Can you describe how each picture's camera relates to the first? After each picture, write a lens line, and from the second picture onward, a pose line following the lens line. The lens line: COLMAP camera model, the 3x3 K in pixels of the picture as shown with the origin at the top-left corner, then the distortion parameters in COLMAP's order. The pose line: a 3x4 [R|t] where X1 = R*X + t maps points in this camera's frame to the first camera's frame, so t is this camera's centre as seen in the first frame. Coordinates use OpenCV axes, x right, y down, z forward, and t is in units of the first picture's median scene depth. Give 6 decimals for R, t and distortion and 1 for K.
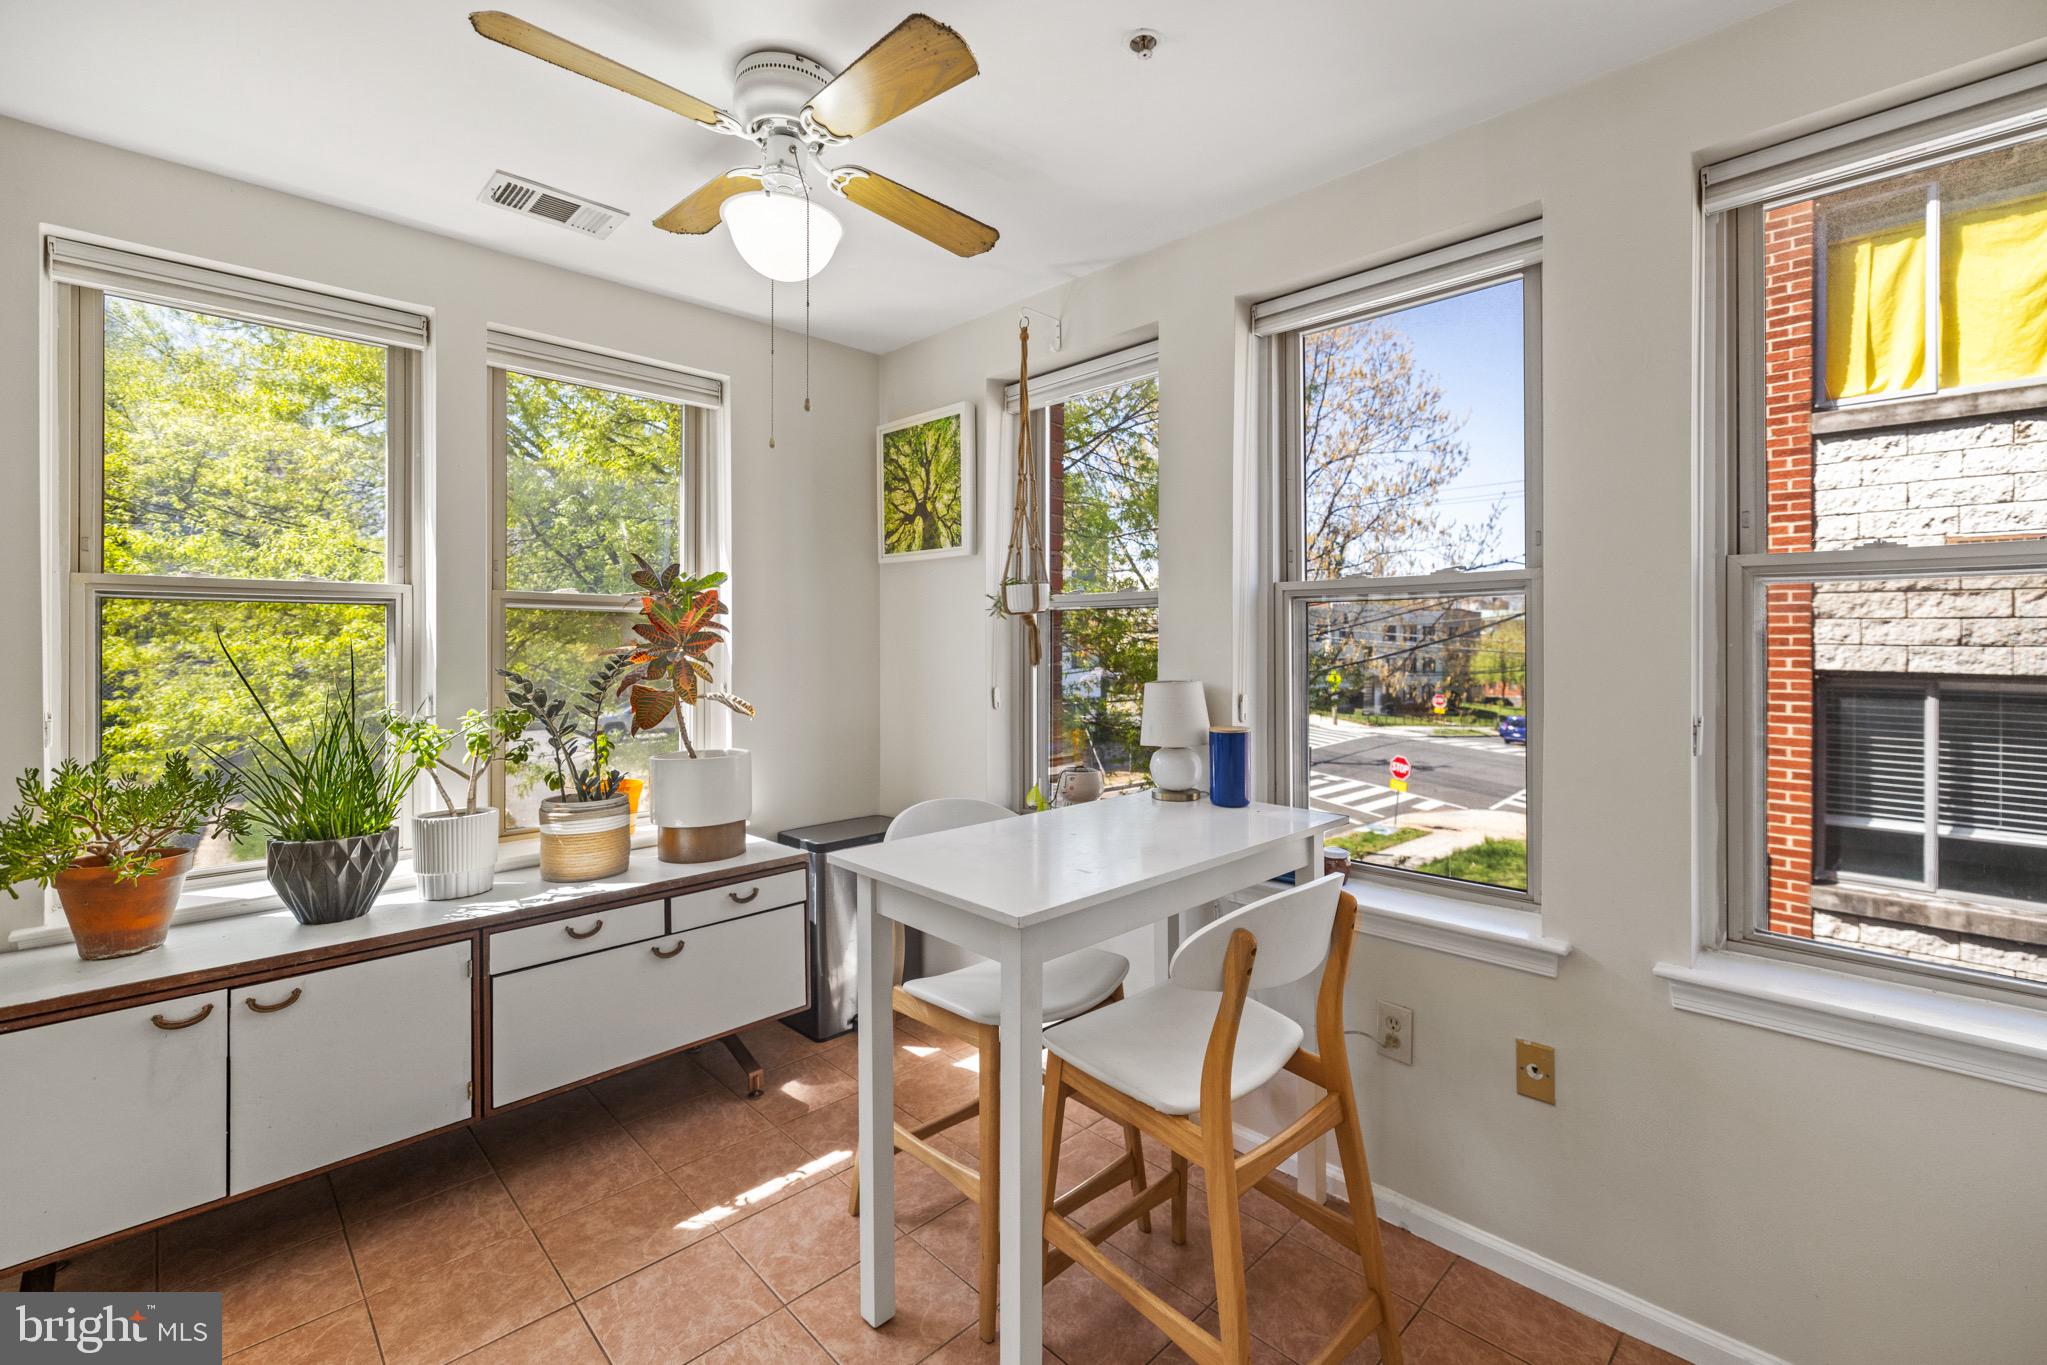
lens RADIAL K [[876.8, 0, 1030.2], [0, 876.8, 638.2], [0, 0, 1]] dist [-0.000195, -0.000106]
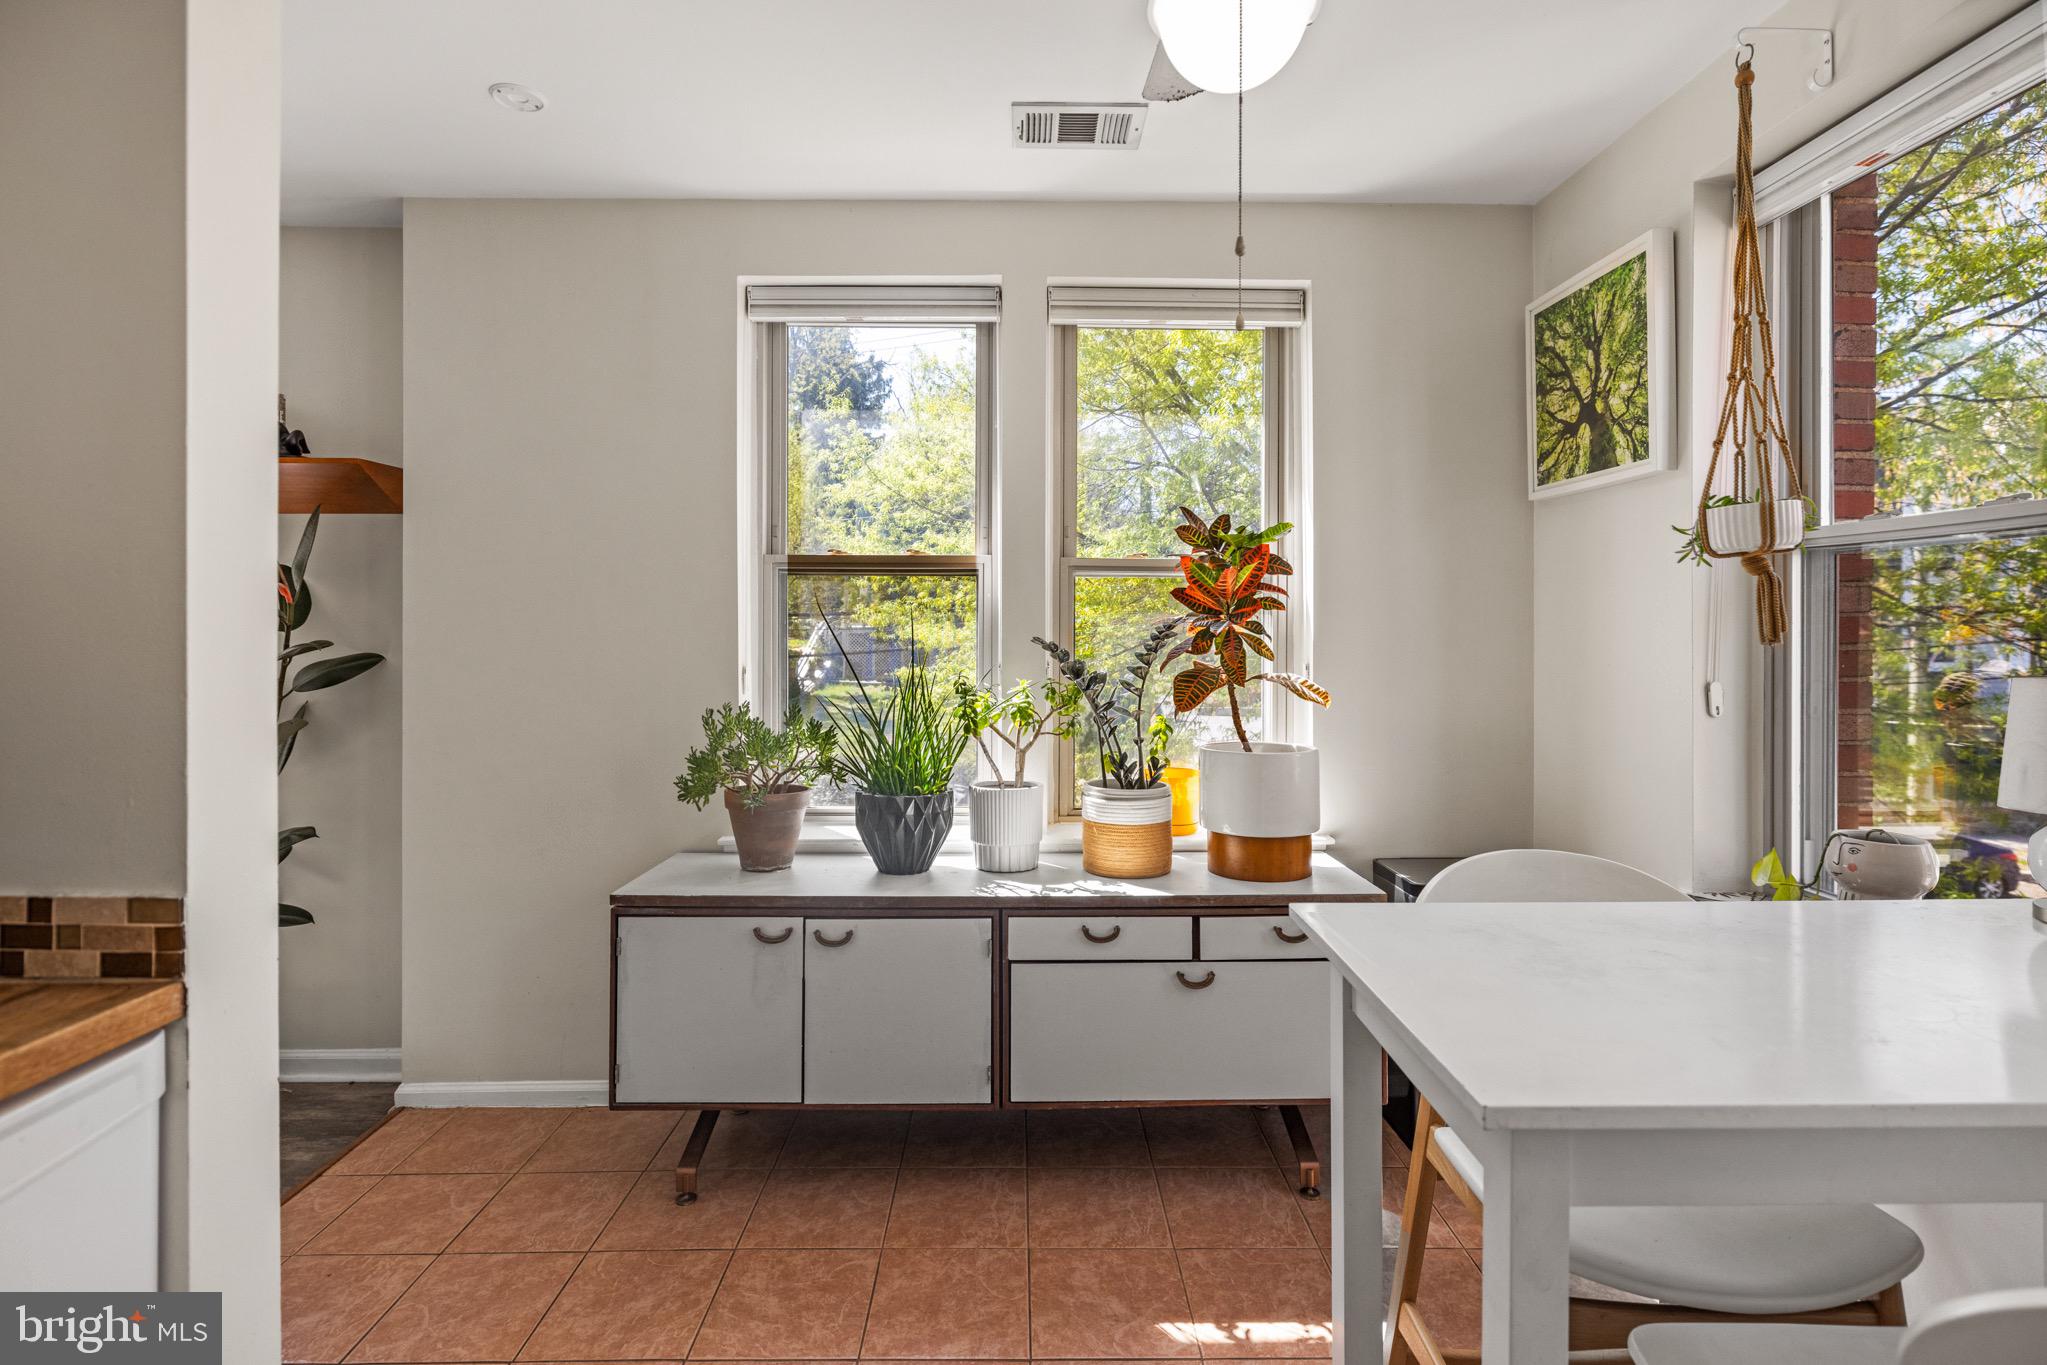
lens RADIAL K [[970.5, 0, 1024.8], [0, 970.5, 626.8], [0, 0, 1]] dist [-0.014903, 0.009676]
pose [[0.722047, 0.001671, -0.691842, 0.092133], [-0.000693, 0.999998, 0.001691, 0.019234], [0.691844, -0.000742, 0.722047, 0.205159]]
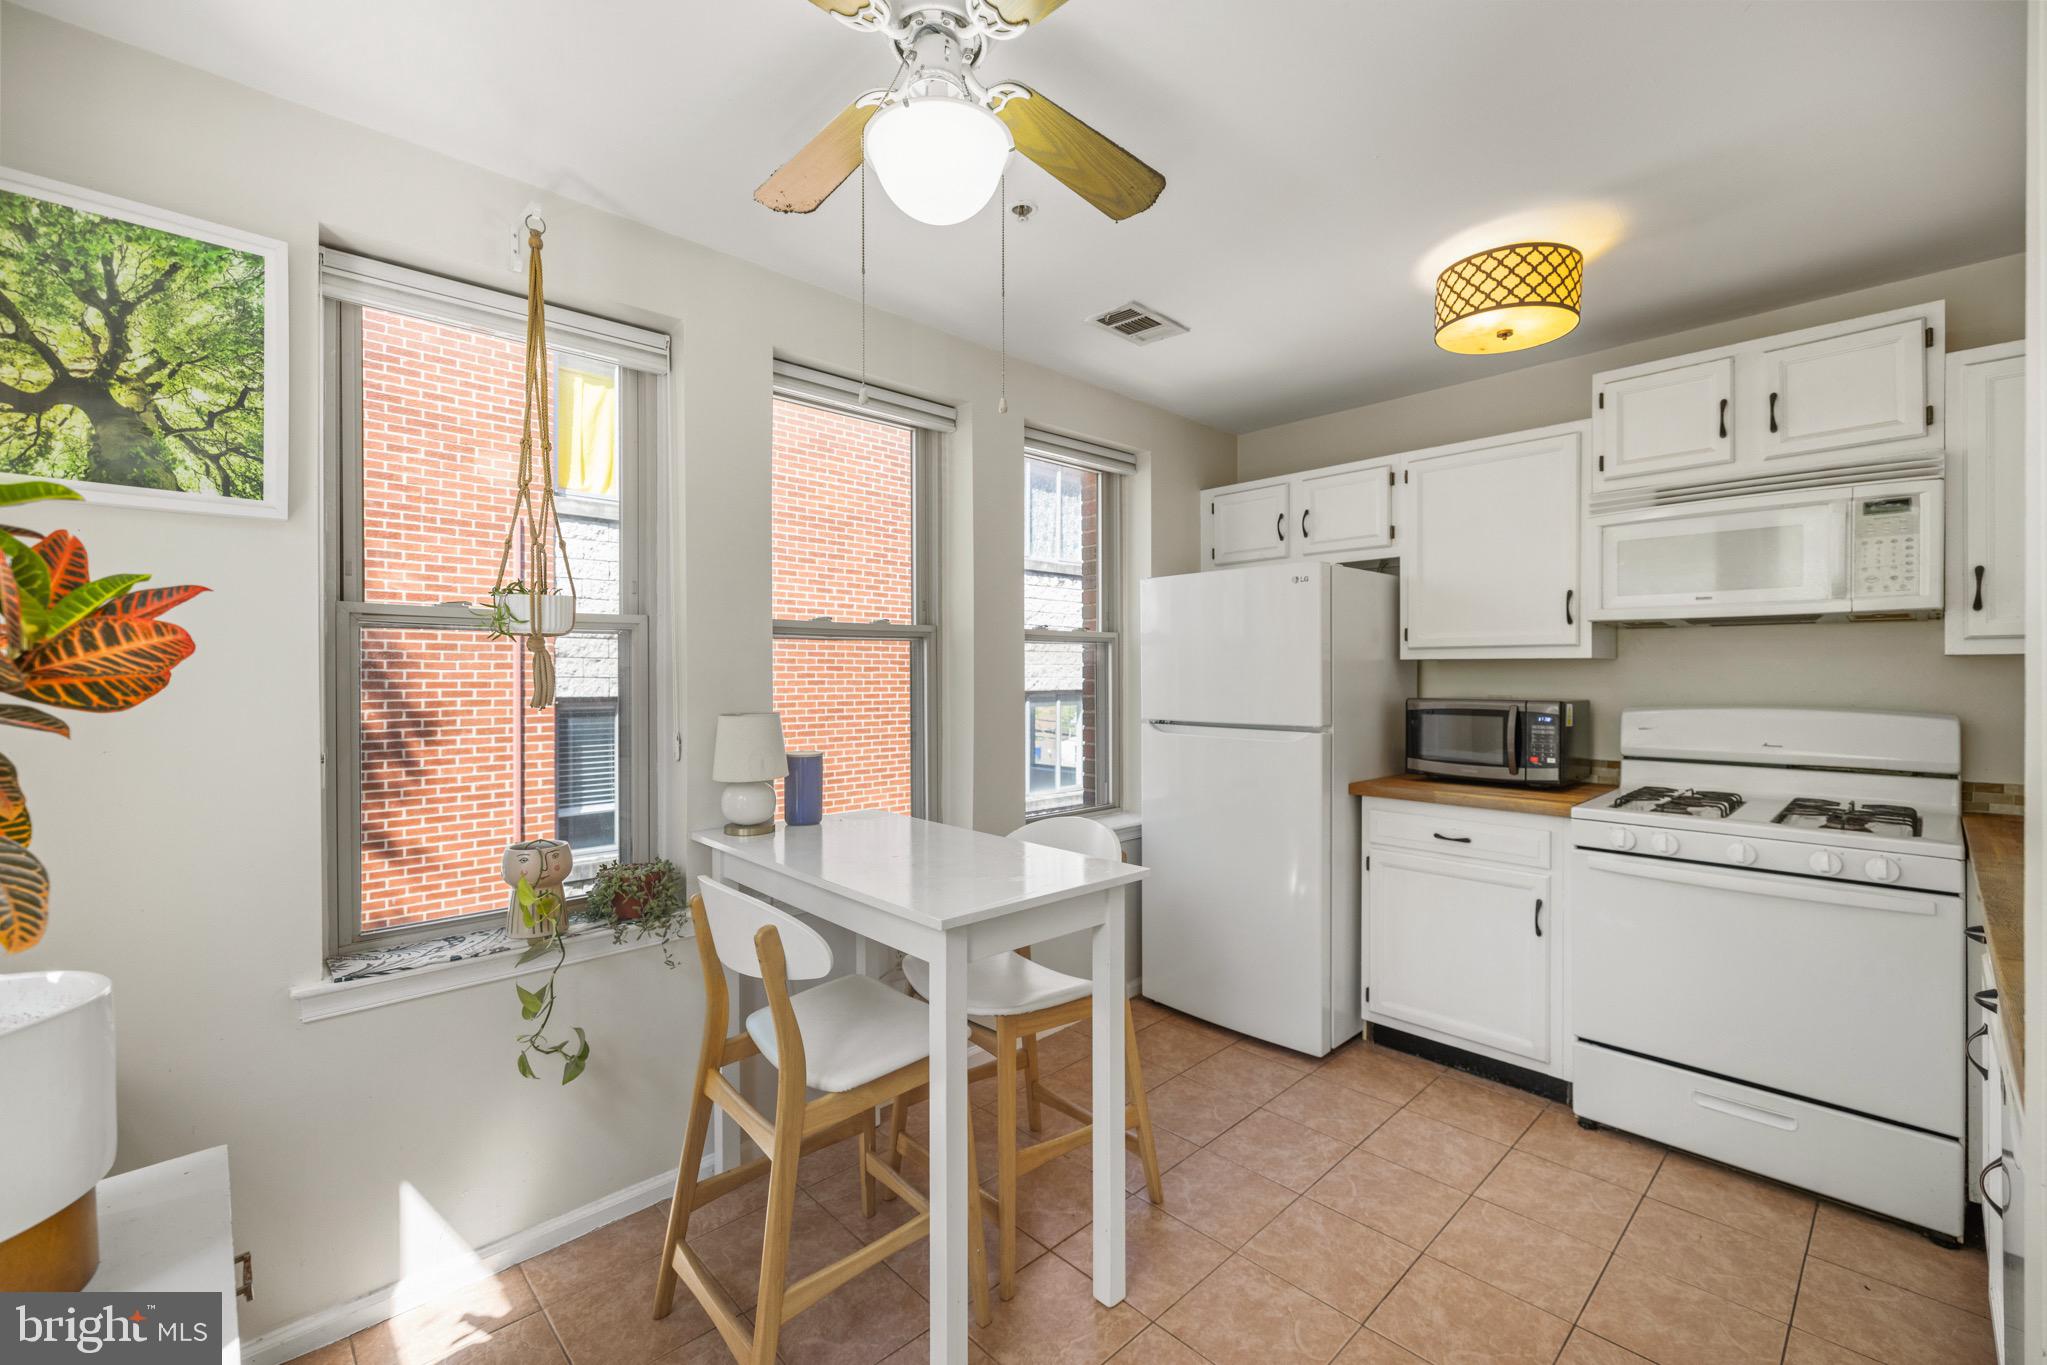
lens RADIAL K [[862.8, 0, 1025.8], [0, 862.8, 676.4], [0, 0, 1]] dist [-0.000007, 0.000311]
pose [[0.016141, -0.003947, 0.999862, -0.699178], [0.001566, 0.999991, 0.003922, 0.003666], [-0.999869, 0.001503, 0.016147, 0.593700]]
